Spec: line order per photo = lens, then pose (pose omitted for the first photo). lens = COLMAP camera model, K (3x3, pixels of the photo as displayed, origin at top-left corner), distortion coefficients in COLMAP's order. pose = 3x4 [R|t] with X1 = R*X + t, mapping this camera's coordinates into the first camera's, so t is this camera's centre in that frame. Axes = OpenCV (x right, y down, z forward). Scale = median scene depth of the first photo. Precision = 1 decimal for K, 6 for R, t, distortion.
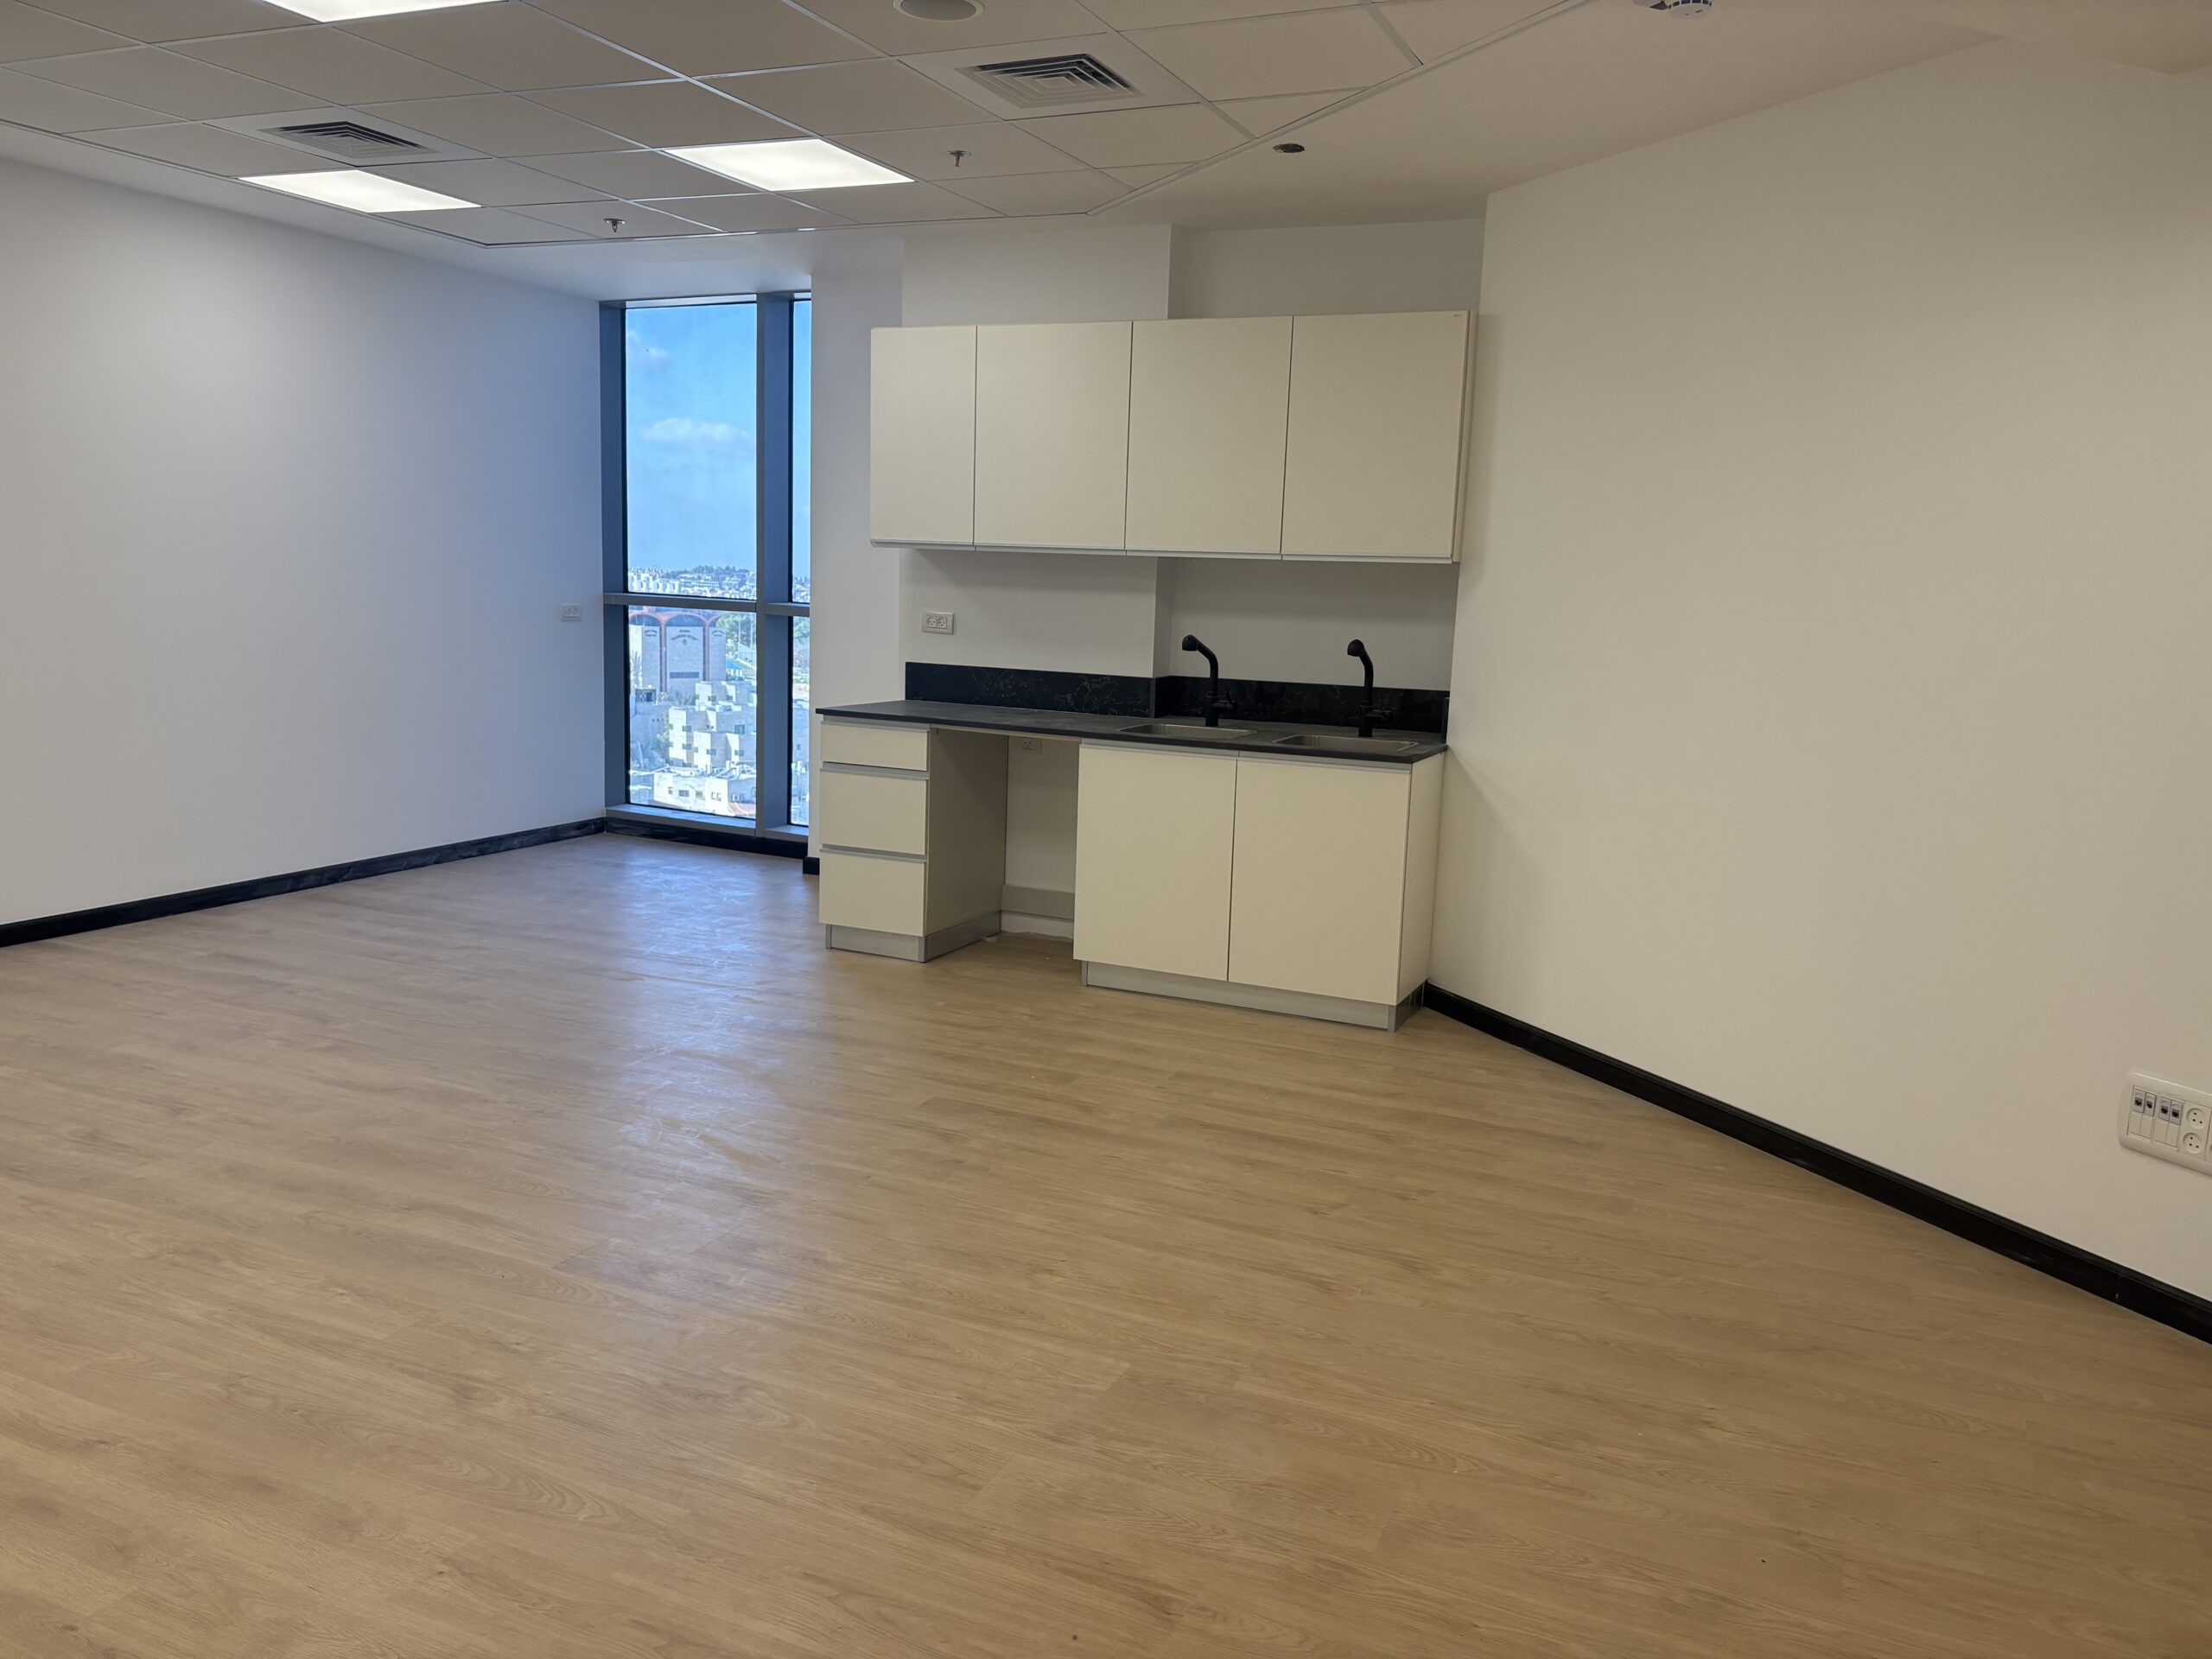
lens RADIAL K [[1701.3, 0, 1104.0], [0, 1701.3, 832.1], [0, 0, 1]] dist [0.042958, -0.011160]
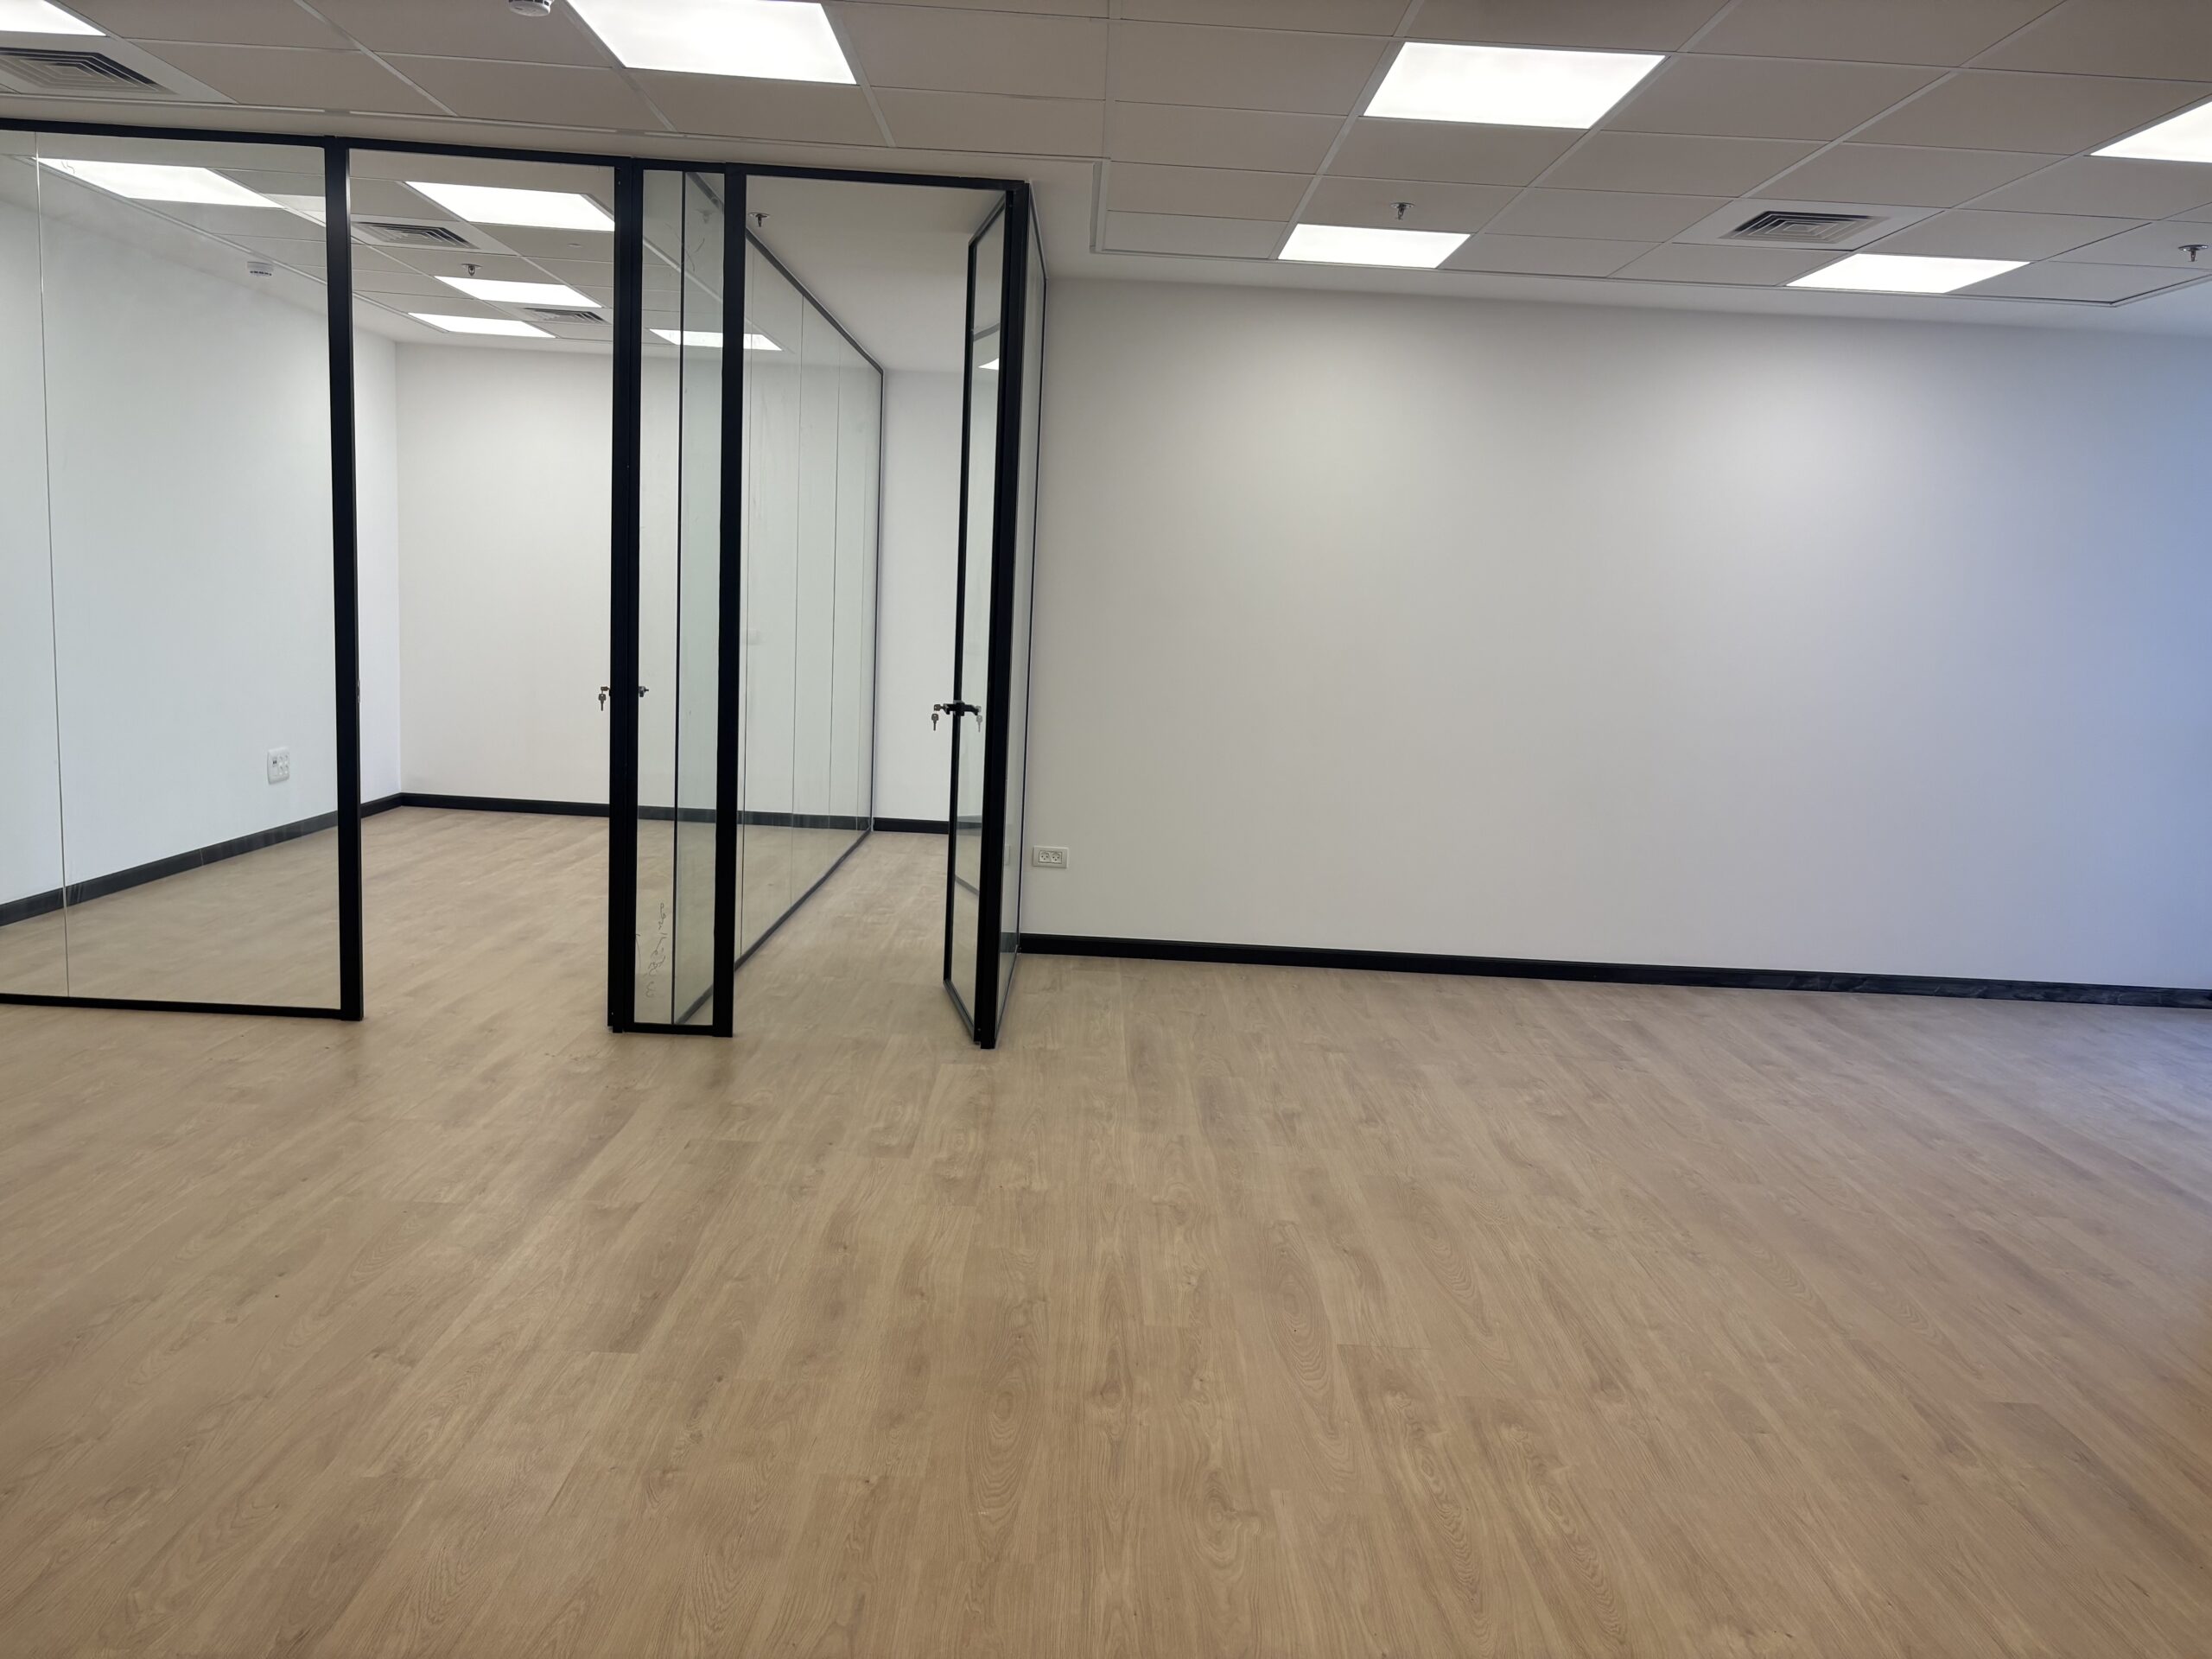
lens RADIAL K [[1701.3, 0, 1109.3], [0, 1701.3, 827.8], [0, 0, 1]] dist [0.042958, -0.011160]
pose [[0.424843, 0.114318, -0.898020, 0.395345], [-0.178193, 0.983147, 0.040853, -0.045442], [0.887556, 0.142665, 0.438054, 0.345484]]
